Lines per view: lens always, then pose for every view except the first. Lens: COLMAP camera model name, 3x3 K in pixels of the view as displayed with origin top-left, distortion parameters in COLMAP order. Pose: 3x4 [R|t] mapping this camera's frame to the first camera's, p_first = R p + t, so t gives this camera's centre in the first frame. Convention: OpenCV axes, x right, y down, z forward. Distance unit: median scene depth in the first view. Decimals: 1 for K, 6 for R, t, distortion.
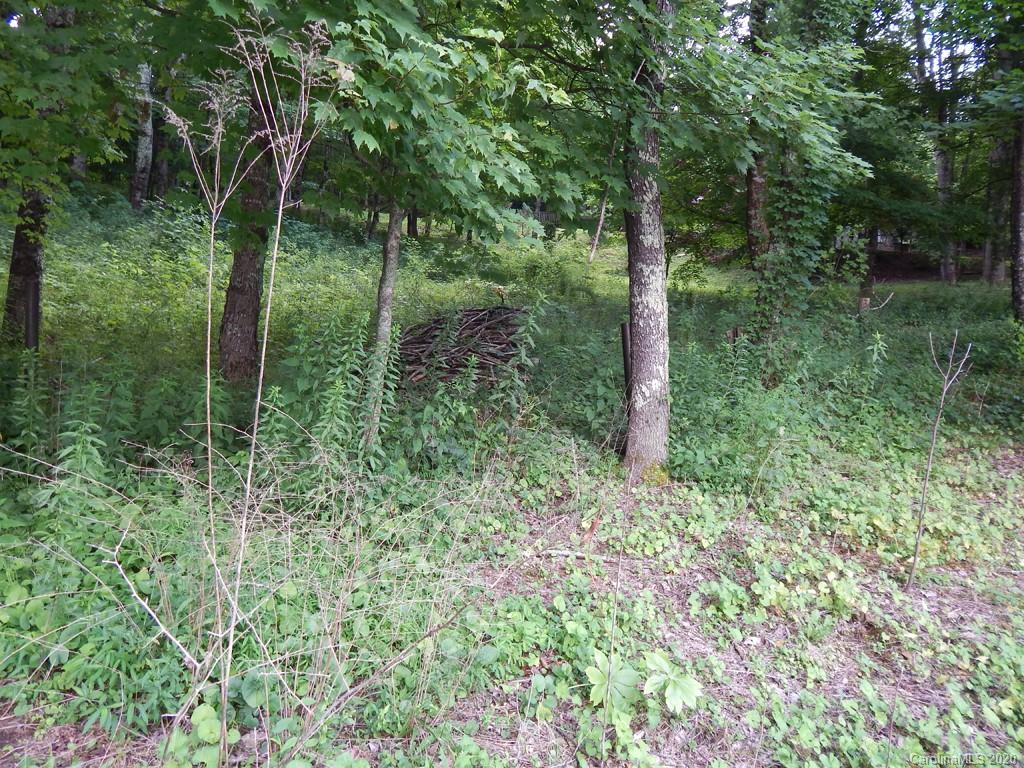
lens RADIAL K [[679.0, 0, 517.9], [0, 679.0, 385.2], [0, 0, 1]] dist [-0.003209, -0.002660]
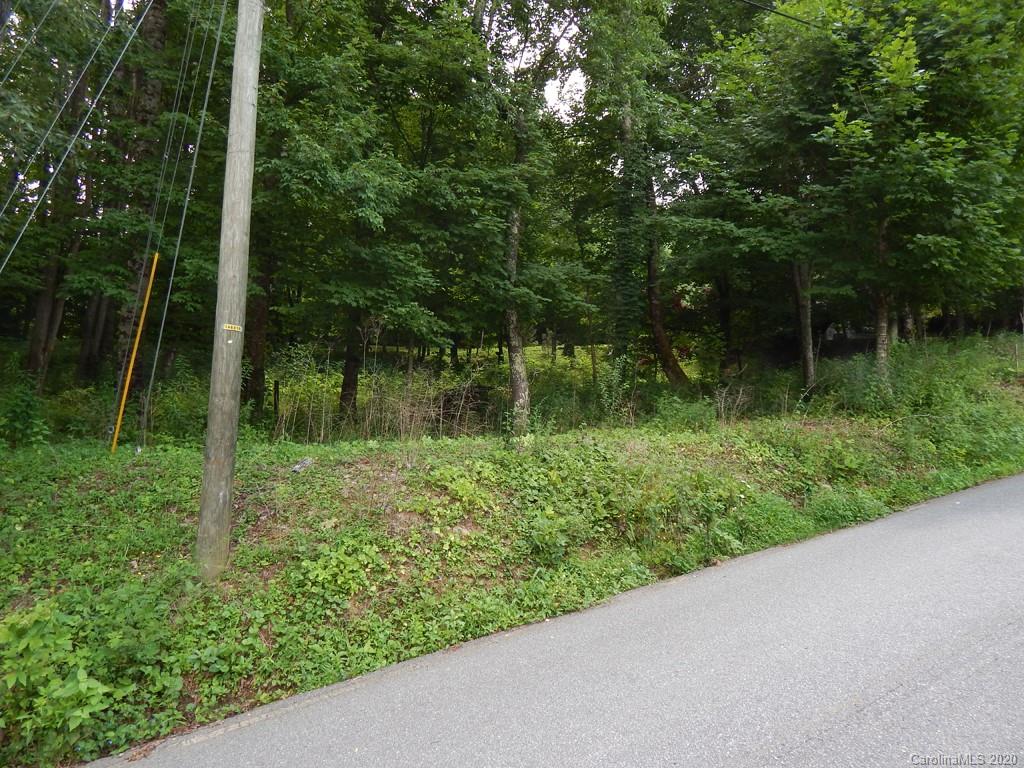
lens RADIAL K [[681.9, 0, 507.0], [0, 681.9, 382.8], [0, 0, 1]] dist [0.001739, -0.001438]
pose [[0.990969, -0.088780, -0.100493, 0.470211], [0.068700, 0.979746, -0.188088, 0.448891], [0.115156, 0.179486, 0.976997, -1.603052]]
